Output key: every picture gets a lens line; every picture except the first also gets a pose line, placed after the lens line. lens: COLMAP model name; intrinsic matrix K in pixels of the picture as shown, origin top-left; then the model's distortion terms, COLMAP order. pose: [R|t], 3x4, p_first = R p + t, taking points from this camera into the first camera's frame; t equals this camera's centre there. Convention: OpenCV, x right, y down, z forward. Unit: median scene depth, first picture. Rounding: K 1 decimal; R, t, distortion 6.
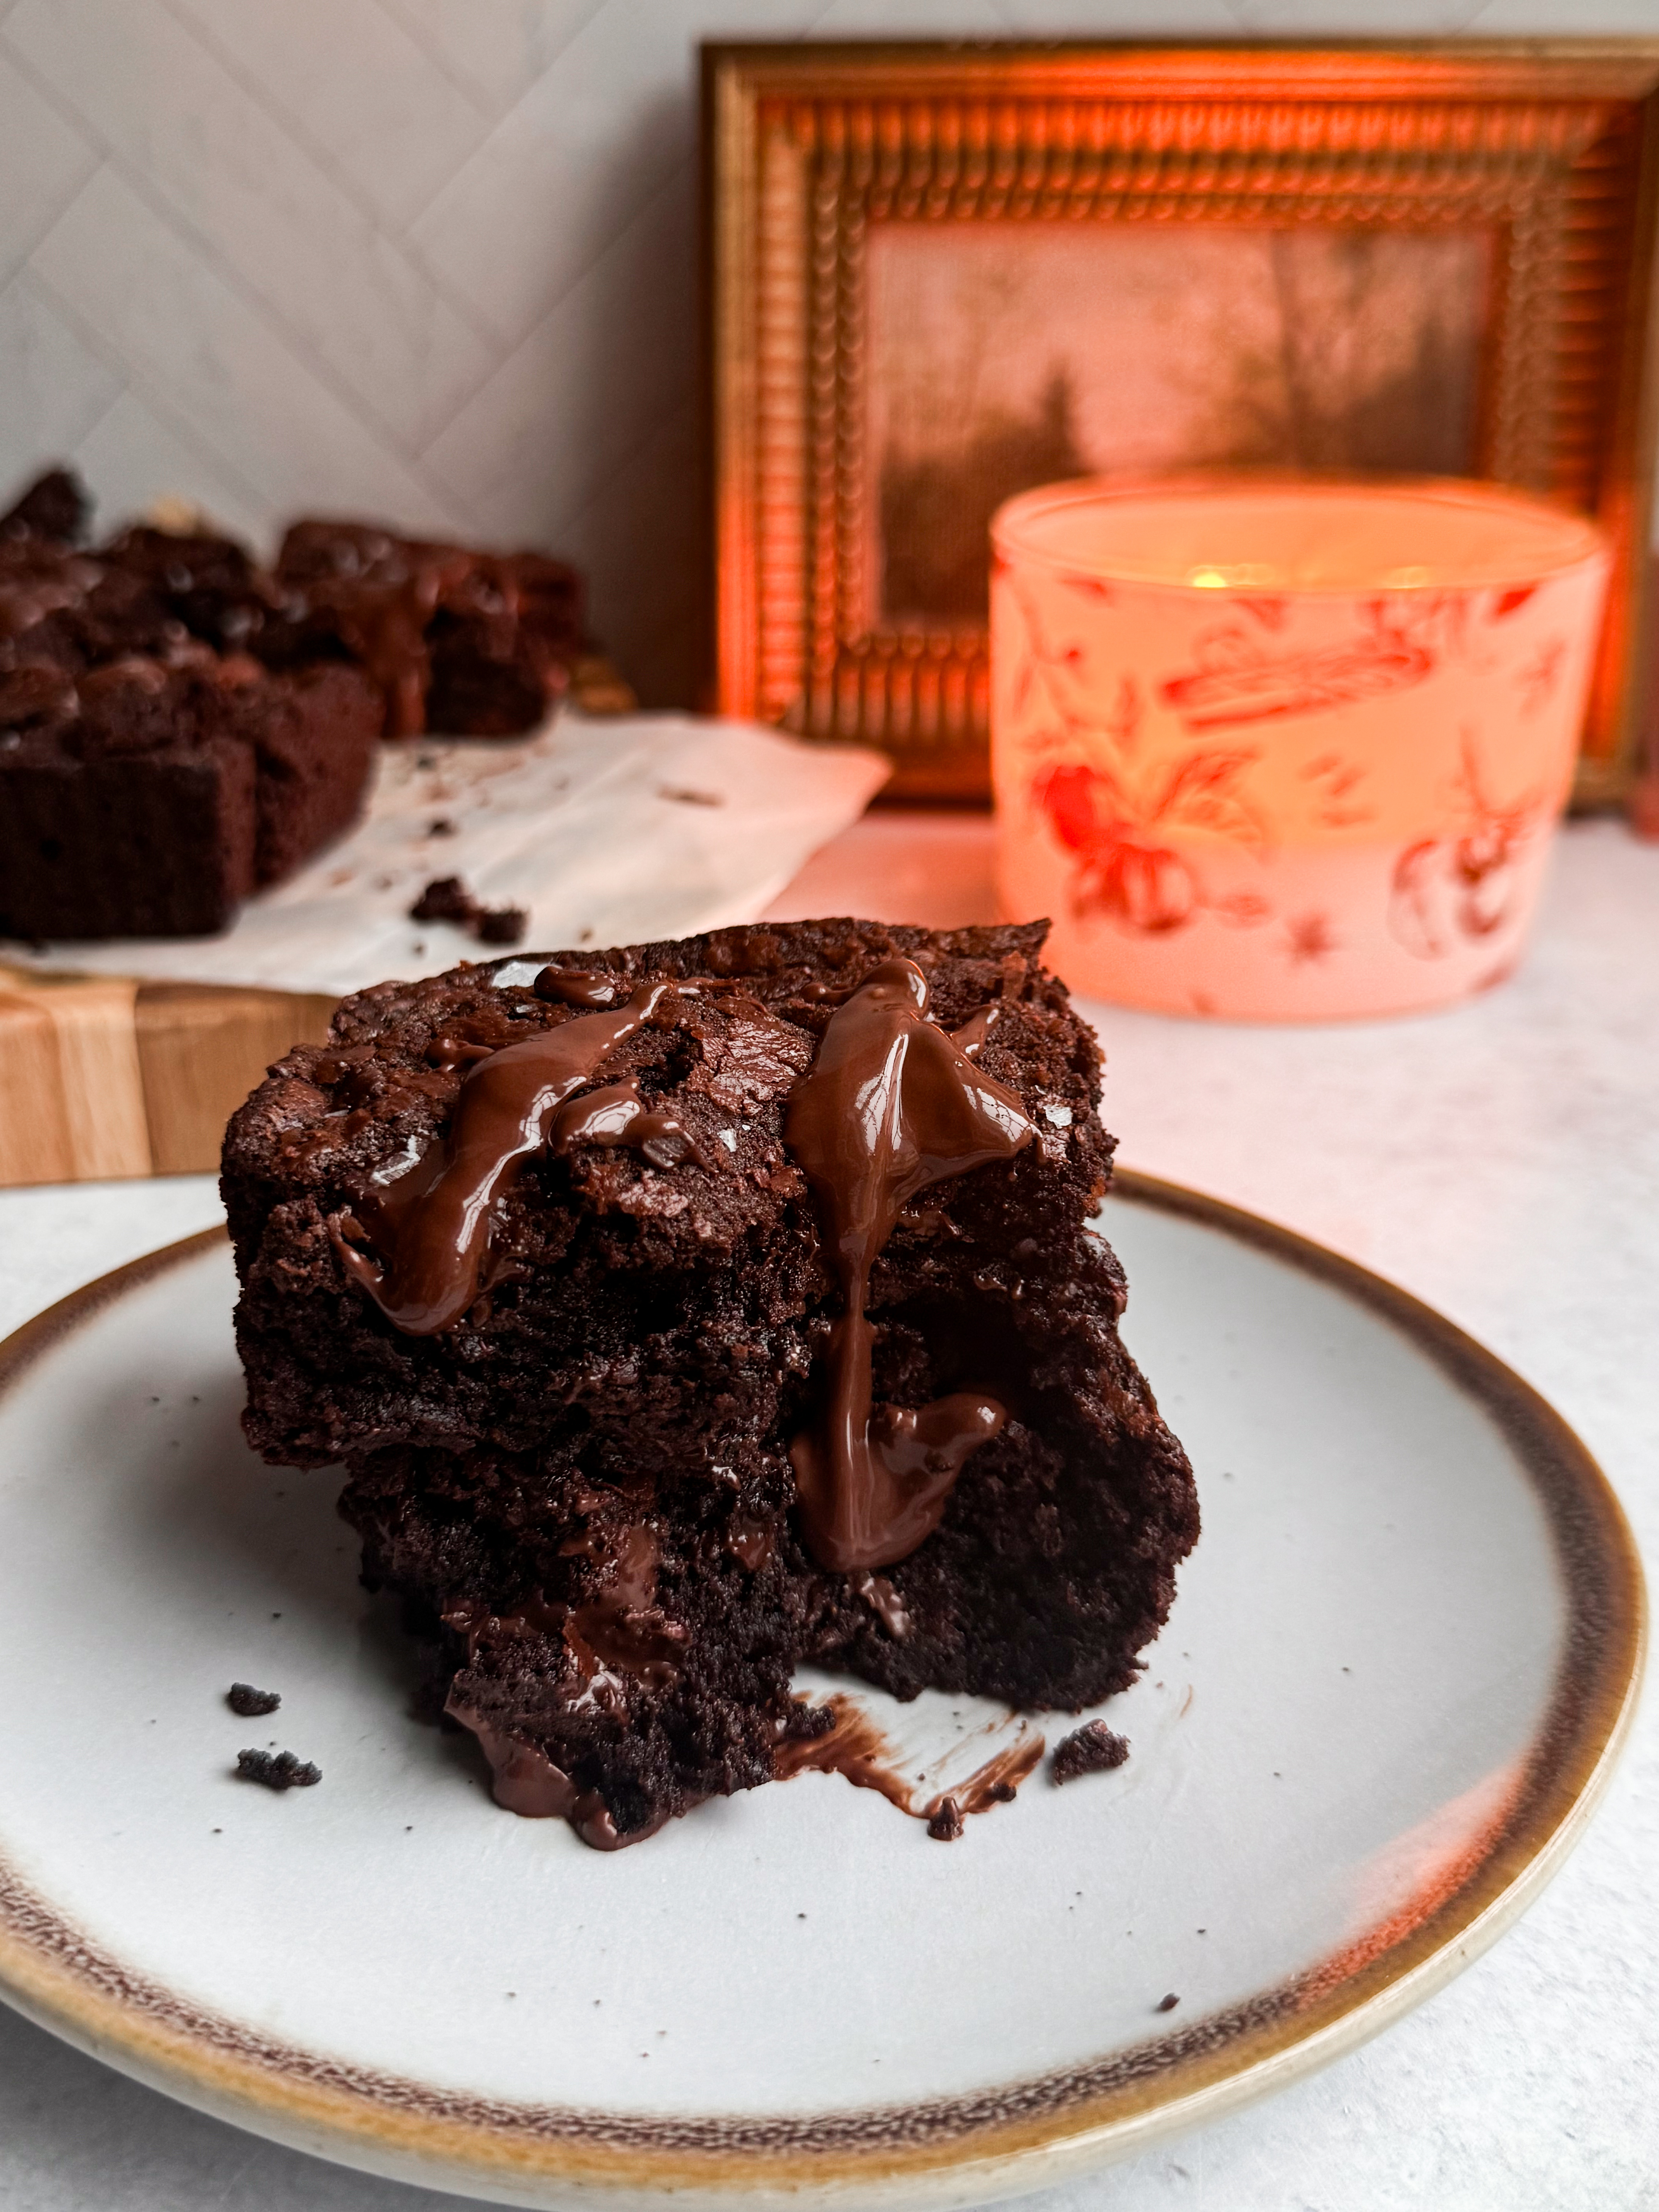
lens RADIAL K [[2145.8, 0, 829.5], [0, 2145.8, 1106.0], [0, 0, 1]] dist [0.038472, -0.097623]
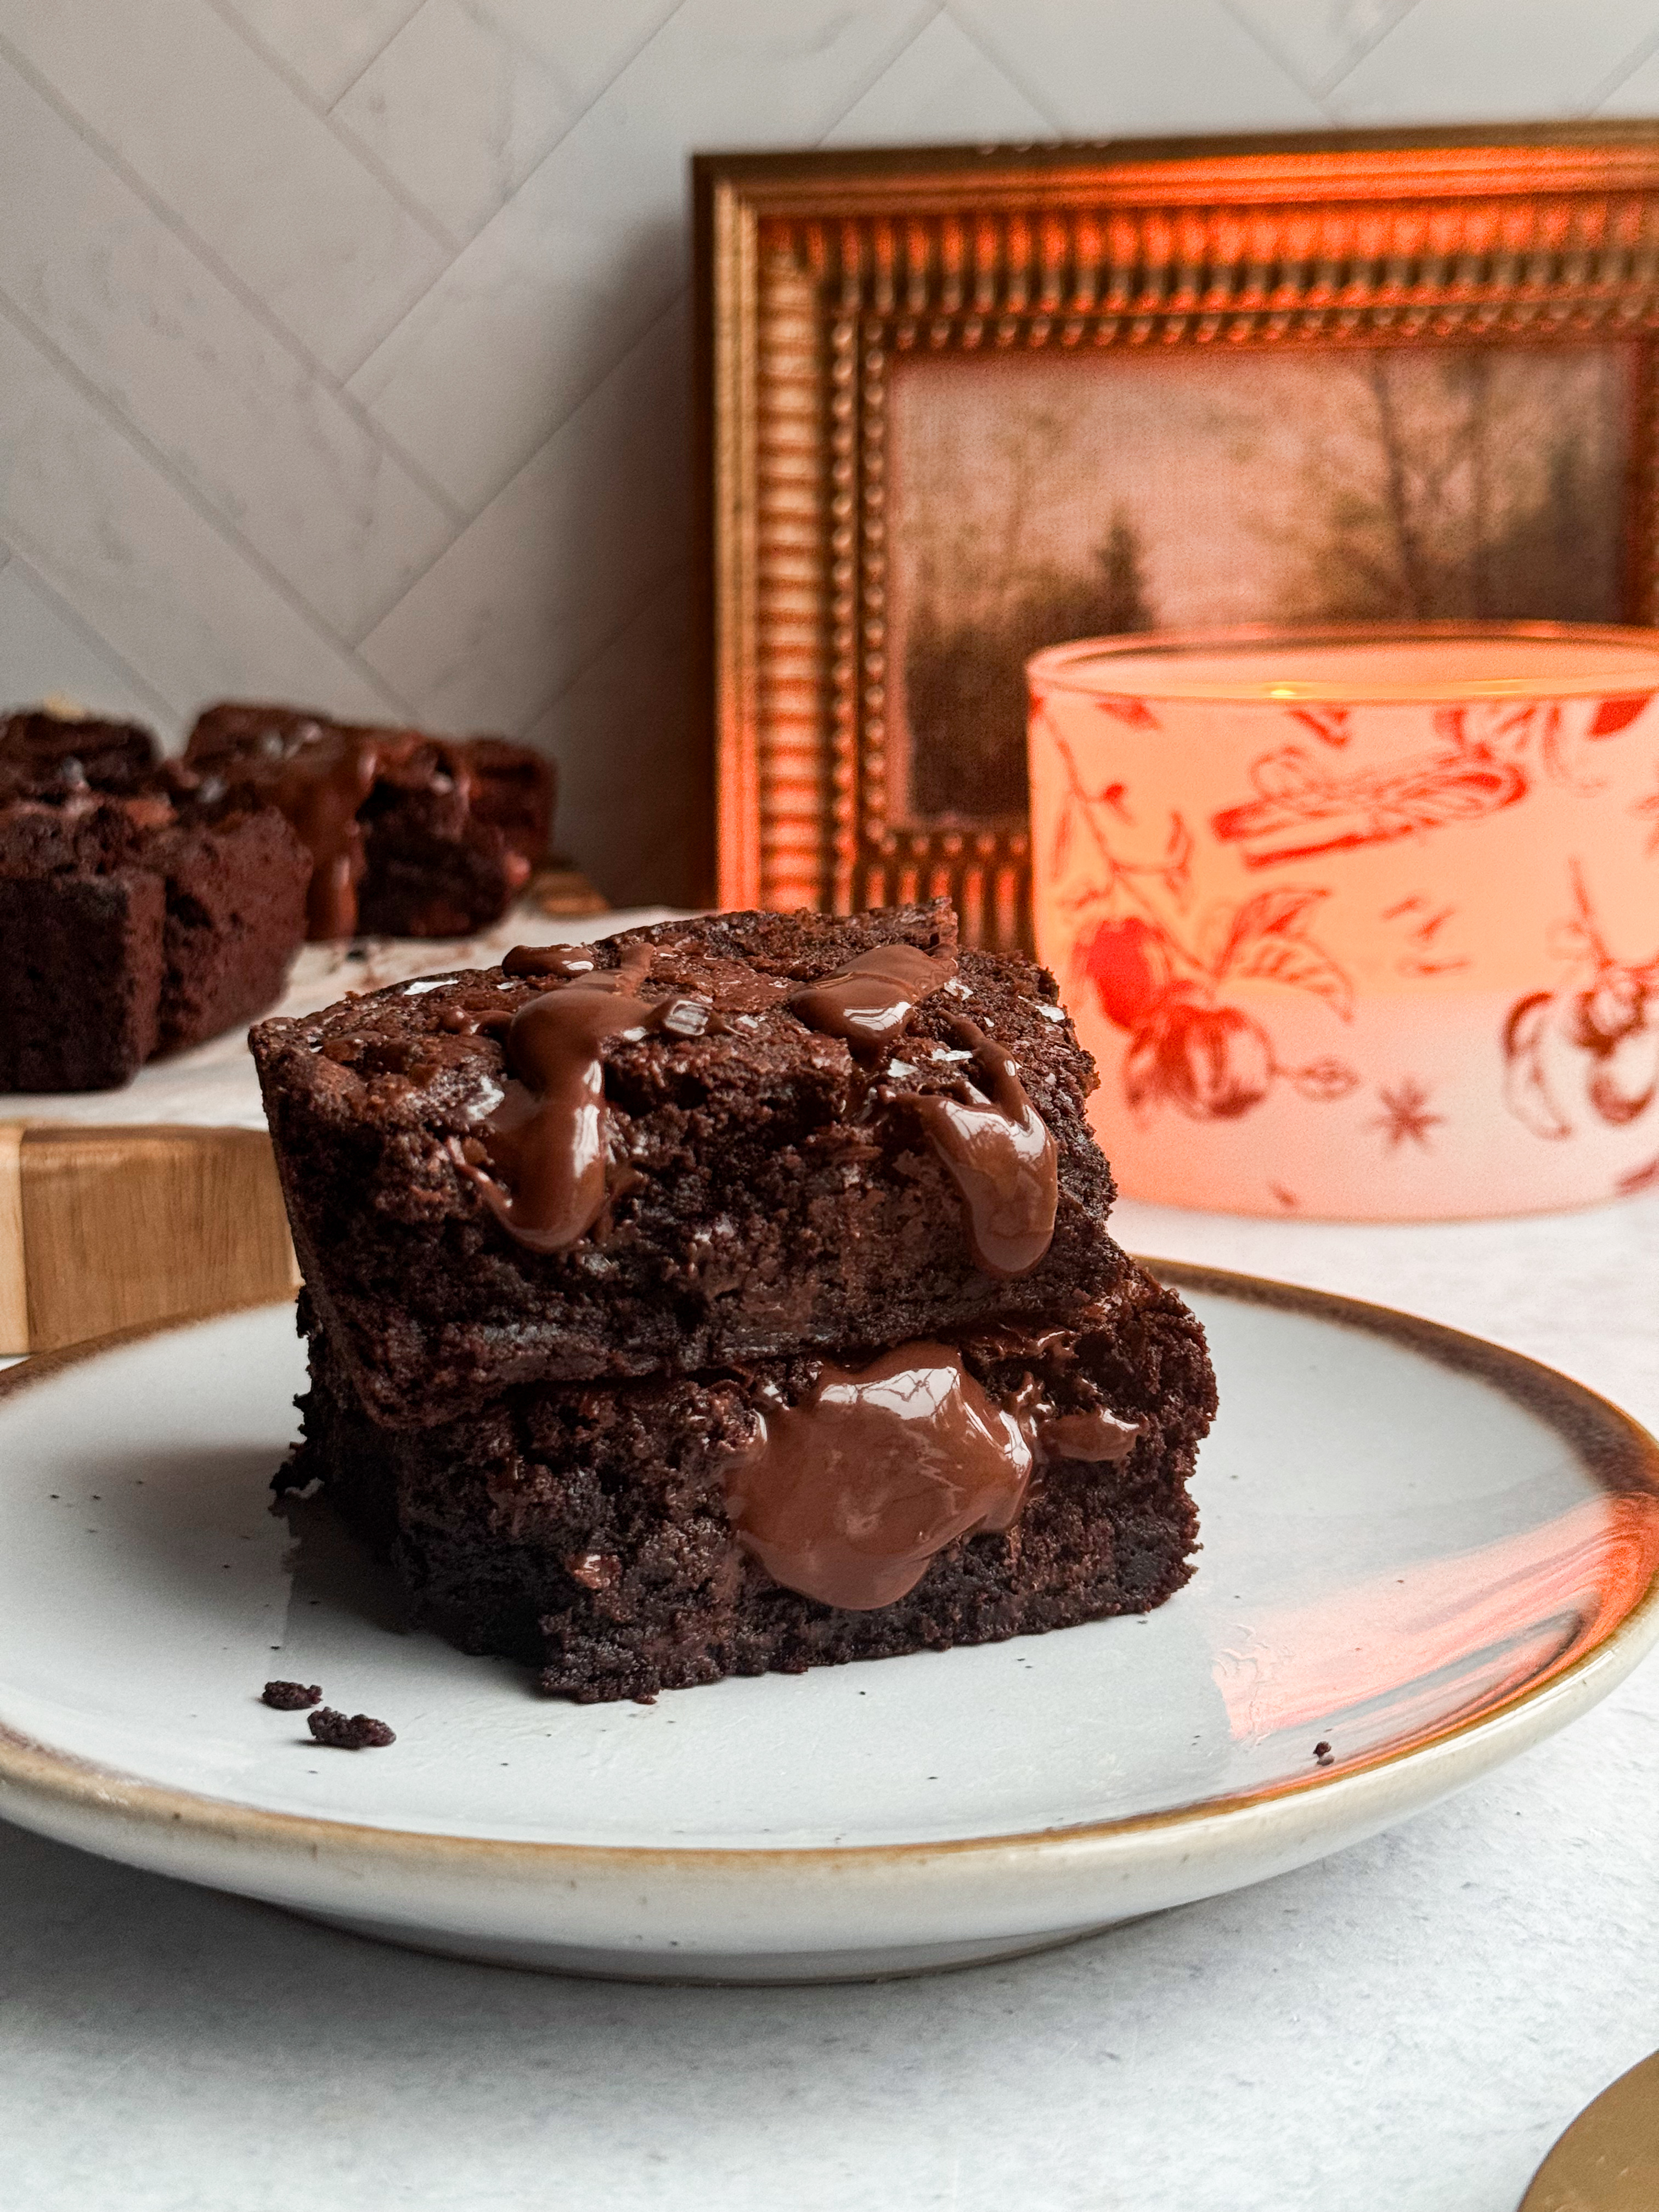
lens RADIAL K [[3074.0, 0, 829.5], [0, 3074.0, 1106.0], [0, 0, 1]] dist [-0.014340, 0.702680]
pose [[0.999514, -0.010246, -0.029442, 0.030338], [0.004552, 0.982287, -0.187328, 0.123956], [0.030840, 0.187102, 0.981856, -0.157840]]
